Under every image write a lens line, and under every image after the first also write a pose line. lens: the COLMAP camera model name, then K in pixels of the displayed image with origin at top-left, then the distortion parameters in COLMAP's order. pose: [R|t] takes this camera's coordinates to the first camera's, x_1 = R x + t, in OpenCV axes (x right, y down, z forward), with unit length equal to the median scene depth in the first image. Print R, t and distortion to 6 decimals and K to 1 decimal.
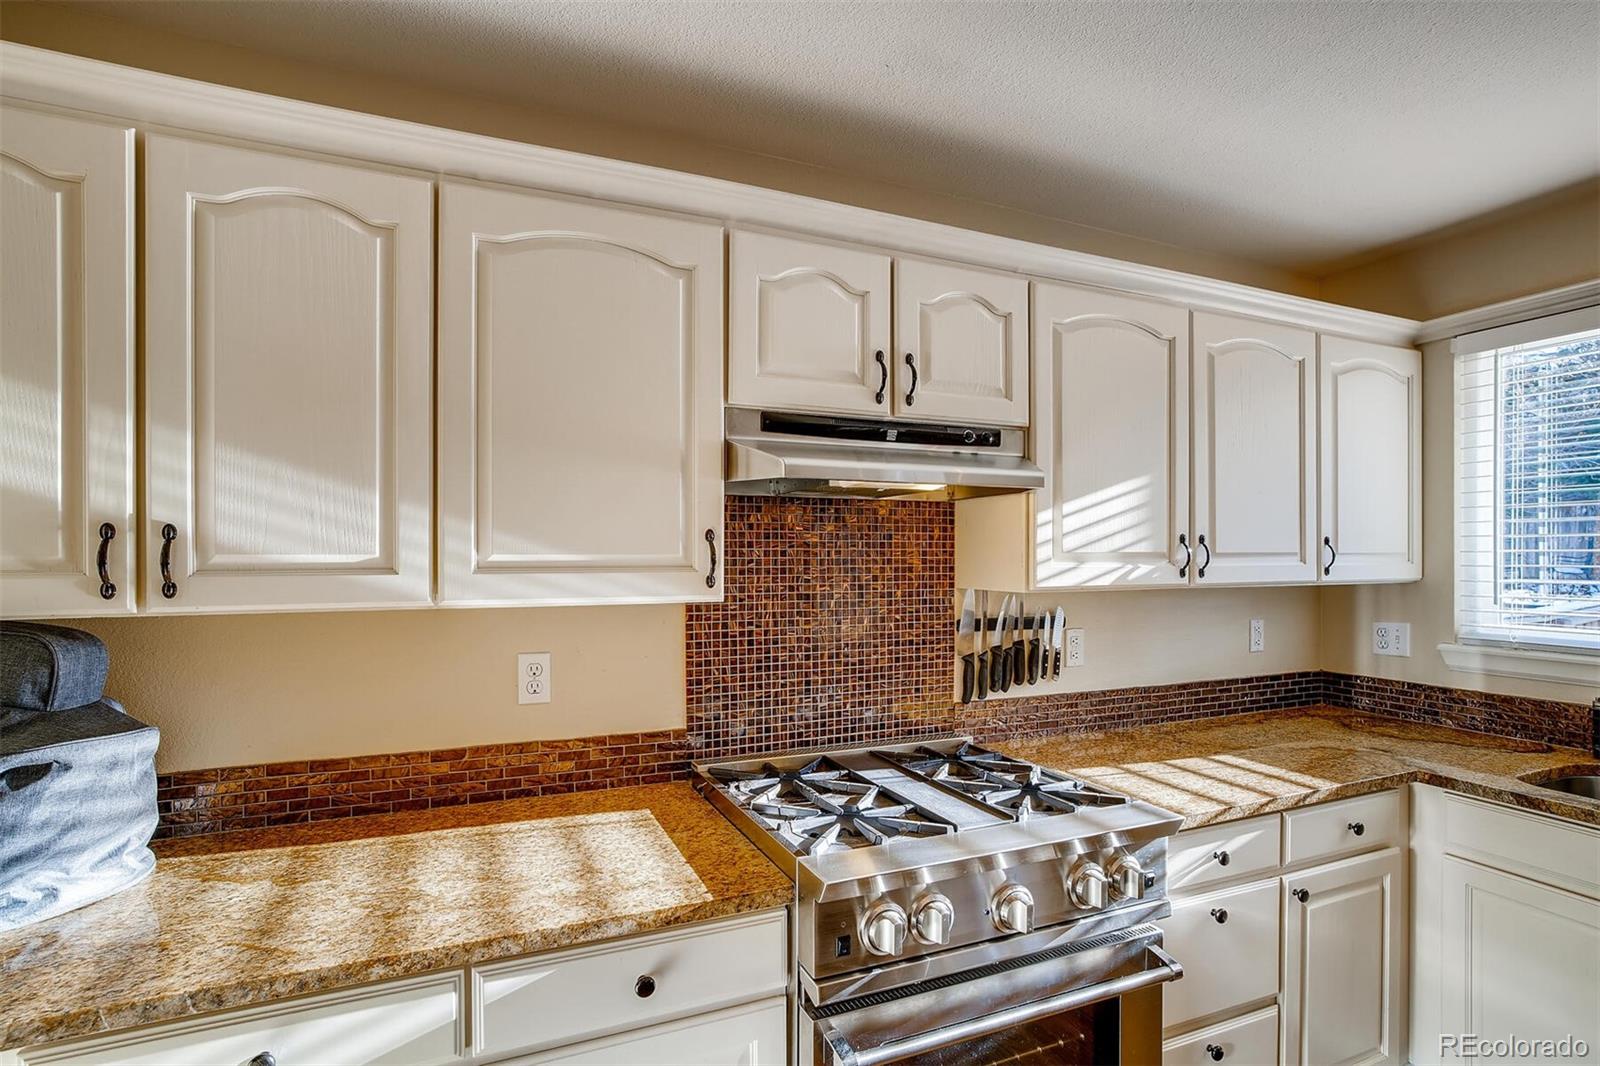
lens RADIAL K [[810.5, 0, 808.1], [0, 810.5, 558.4], [0, 0, 1]] dist [-0.039646, 0.000303]
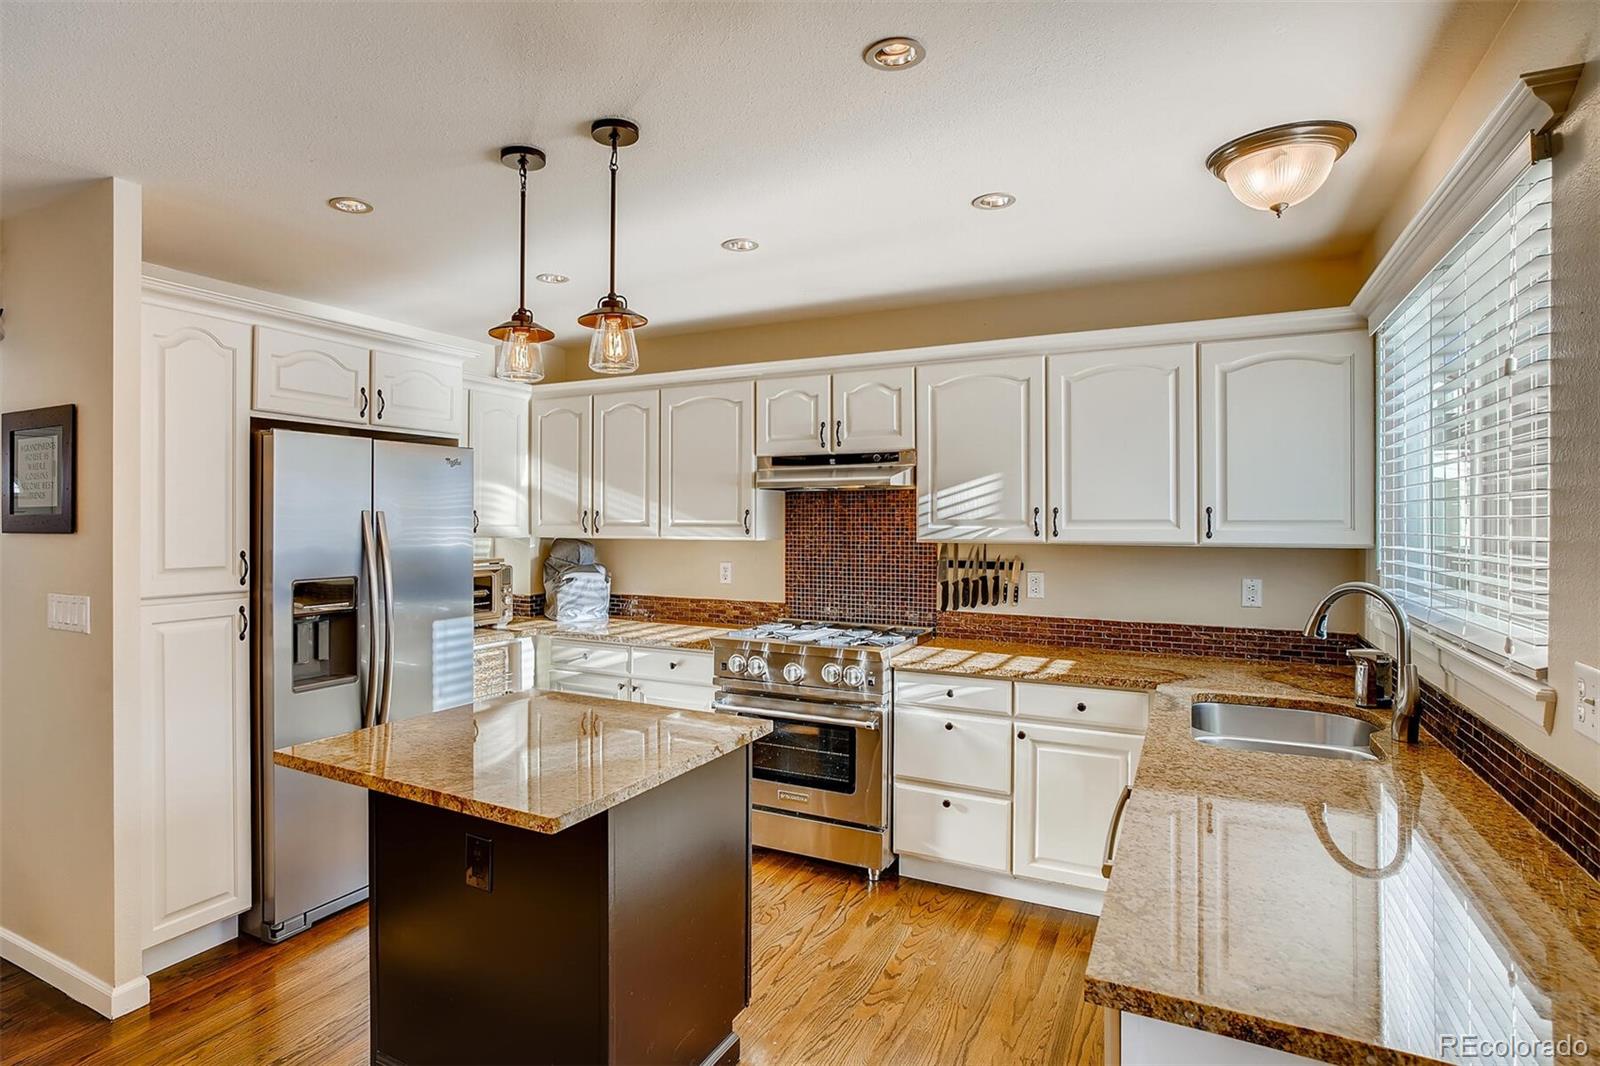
lens RADIAL K [[848.7, 0, 690.4], [0, 848.7, 522.7], [0, 0, 1]] dist [-0.032202, 0.000603]
pose [[0.583897, 0.004503, -0.811815, 1.606858], [-0.007494, 0.999972, 0.000156, 0.003414], [0.811793, 0.005993, 0.583914, -0.527828]]
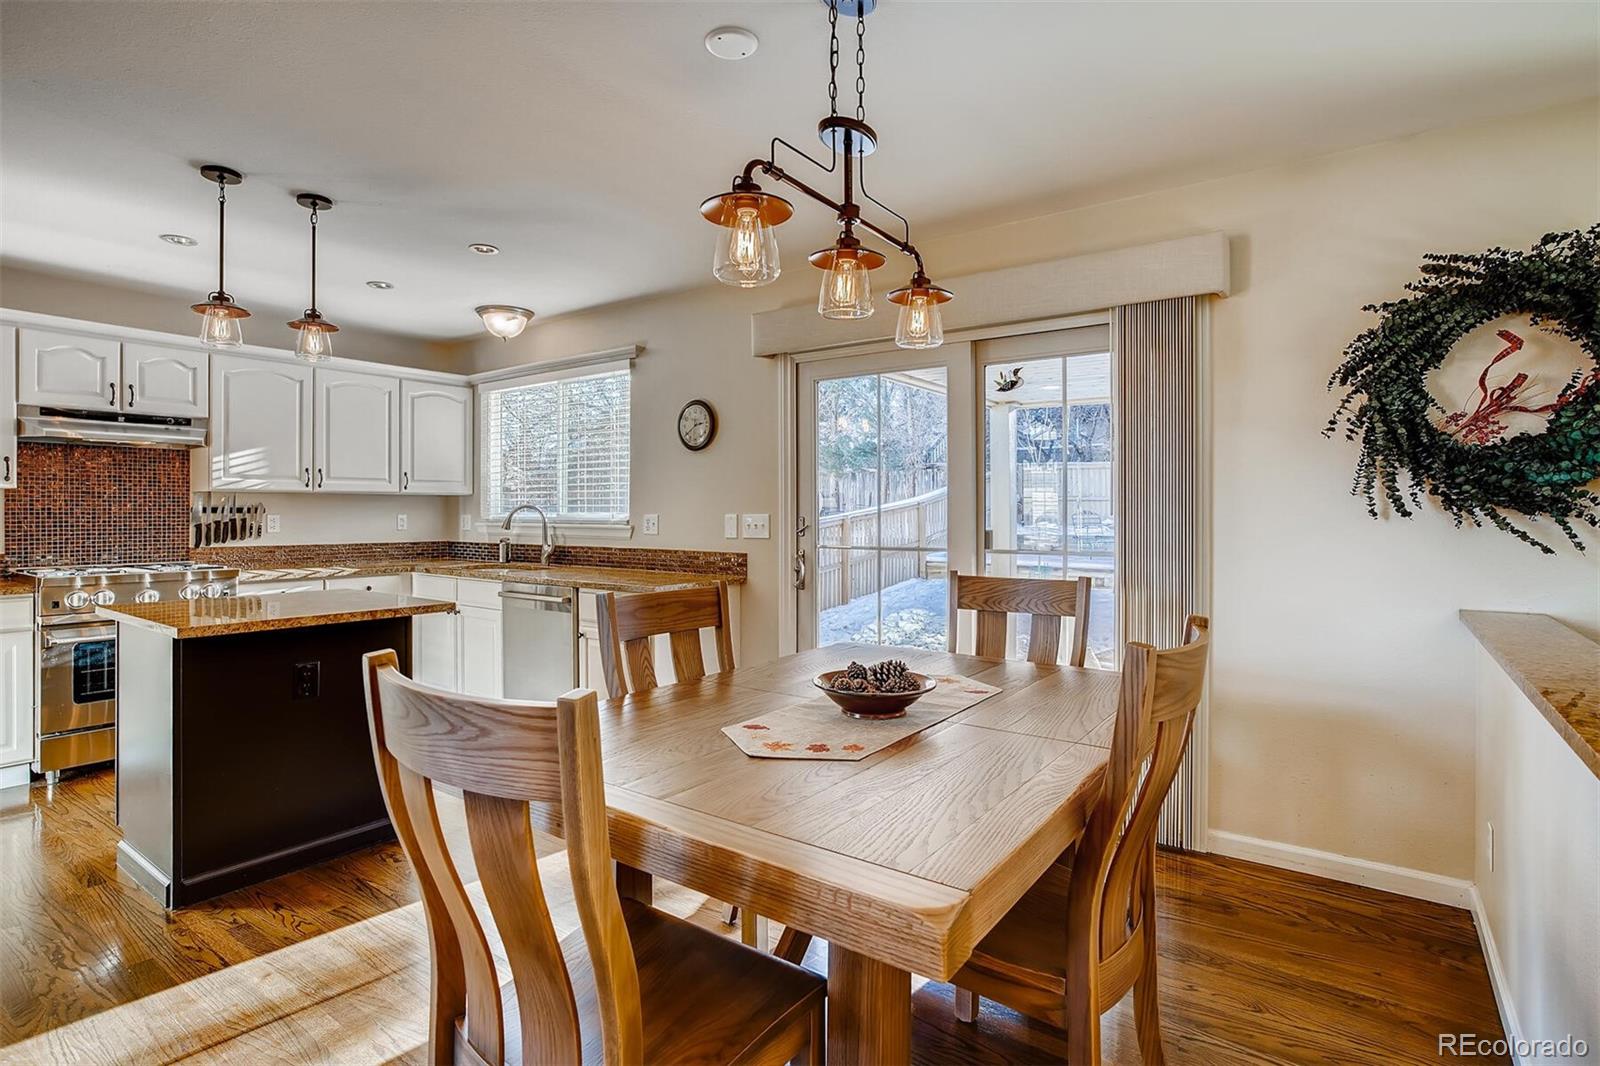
lens RADIAL K [[811.5, 0, 802.6], [0, 811.5, 513.0], [0, 0, 1]] dist [-0.034112, 0.019254]
pose [[0.868268, 0.001650, 0.496092, 0.650968], [0.000119, 0.999994, -0.003535, 0.121506], [-0.496095, 0.003128, 0.868263, -1.916543]]
